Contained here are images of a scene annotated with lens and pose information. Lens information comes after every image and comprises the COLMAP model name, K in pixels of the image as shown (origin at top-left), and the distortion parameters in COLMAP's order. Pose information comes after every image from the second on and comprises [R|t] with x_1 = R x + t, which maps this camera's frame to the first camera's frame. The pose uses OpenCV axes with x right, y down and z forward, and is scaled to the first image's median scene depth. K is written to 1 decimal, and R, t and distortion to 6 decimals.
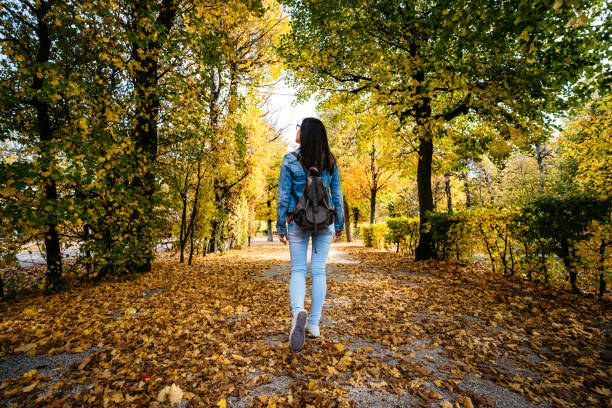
lens RADIAL K [[318.8, 0, 302.9], [0, 318.8, 202.6], [0, 0, 1]] dist [-0.023582, 0.009358]
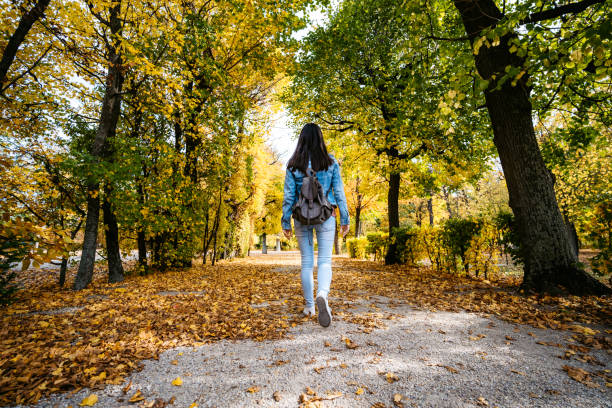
lens RADIAL K [[318.8, 0, 310.5], [0, 318.8, 207.0], [0, 0, 1]] dist [-0.023582, 0.009358]
pose [[0.998505, 0.018940, 0.051264, -0.016599], [-0.017250, 0.999299, -0.033220, -0.005792], [-0.051858, 0.032286, 0.998132, -0.216591]]
